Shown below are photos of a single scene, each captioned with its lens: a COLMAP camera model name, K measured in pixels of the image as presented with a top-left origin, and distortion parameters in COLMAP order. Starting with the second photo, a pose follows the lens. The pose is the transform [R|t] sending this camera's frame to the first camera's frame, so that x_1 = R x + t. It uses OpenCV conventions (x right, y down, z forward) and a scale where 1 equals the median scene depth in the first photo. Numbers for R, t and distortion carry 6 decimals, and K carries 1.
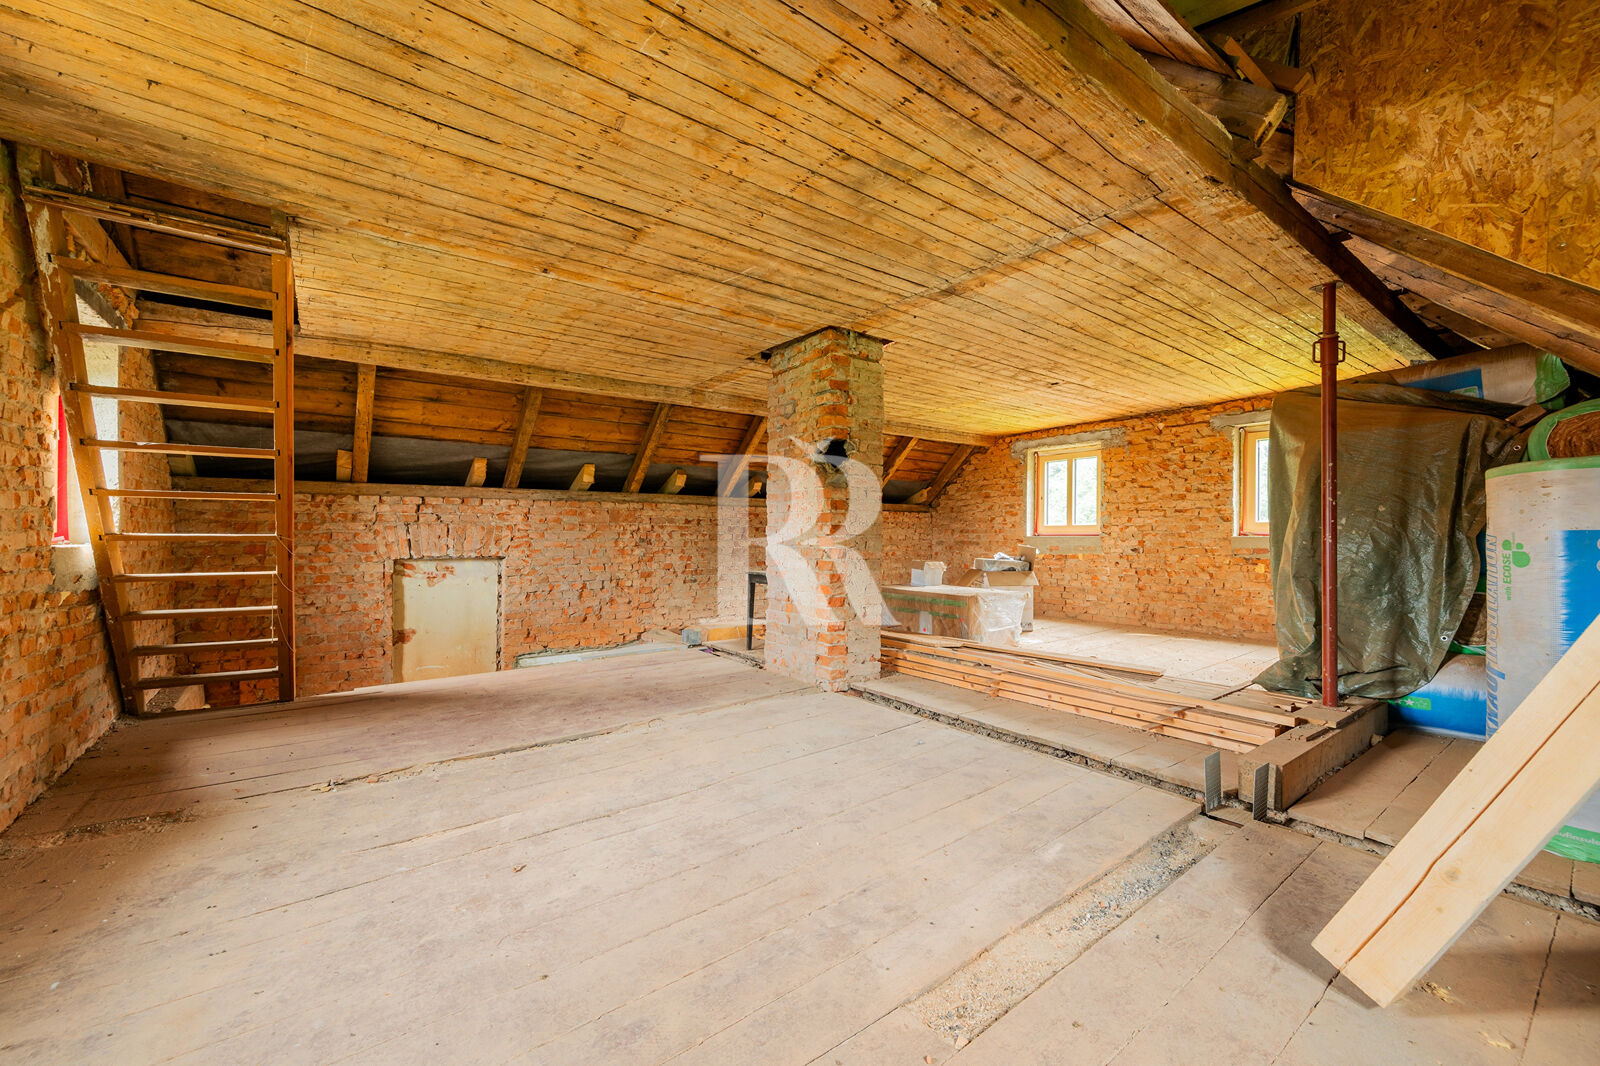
lens RADIAL K [[633.5, 0, 801.3], [0, 633.5, 537.1], [0, 0, 1]] dist [0.000240, 0.000241]
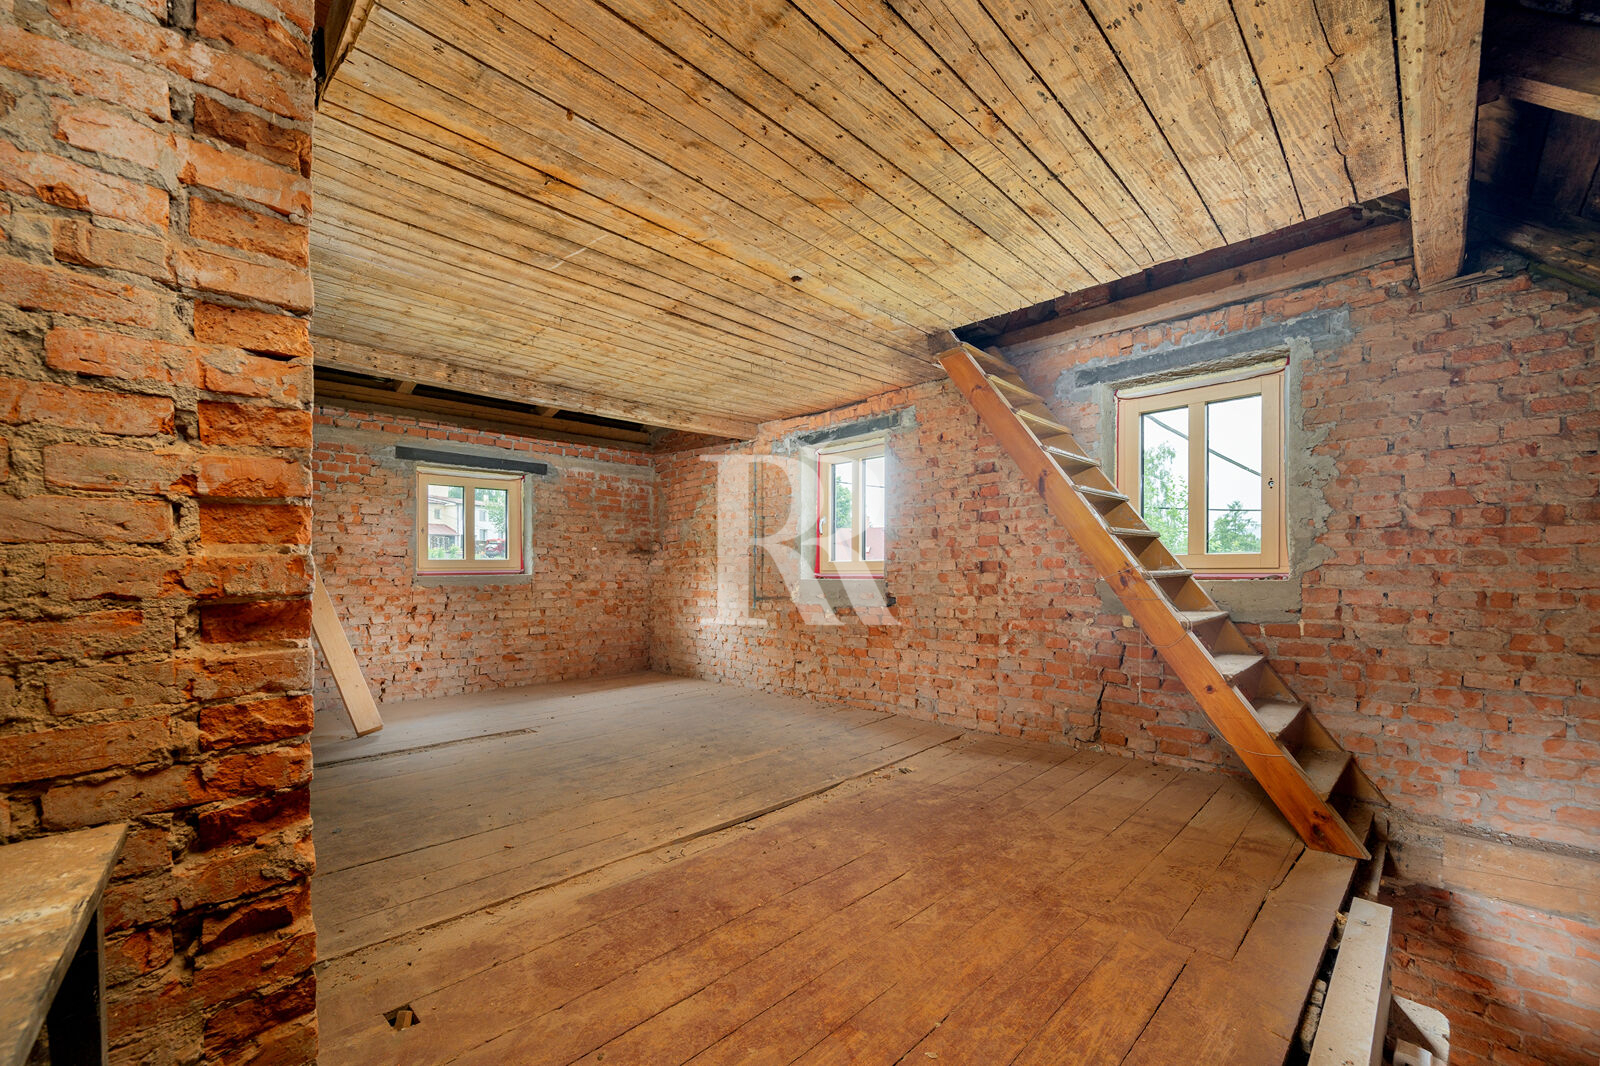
lens RADIAL K [[633.5, 0, 809.9], [0, 633.5, 561.3], [0, 0, 1]] dist [0.000240, 0.000241]
pose [[-0.988337, -0.007129, -0.152114, -0.299274], [-0.004798, 0.999865, -0.015690, -0.013741], [0.152205, -0.014777, -0.988238, 1.912971]]
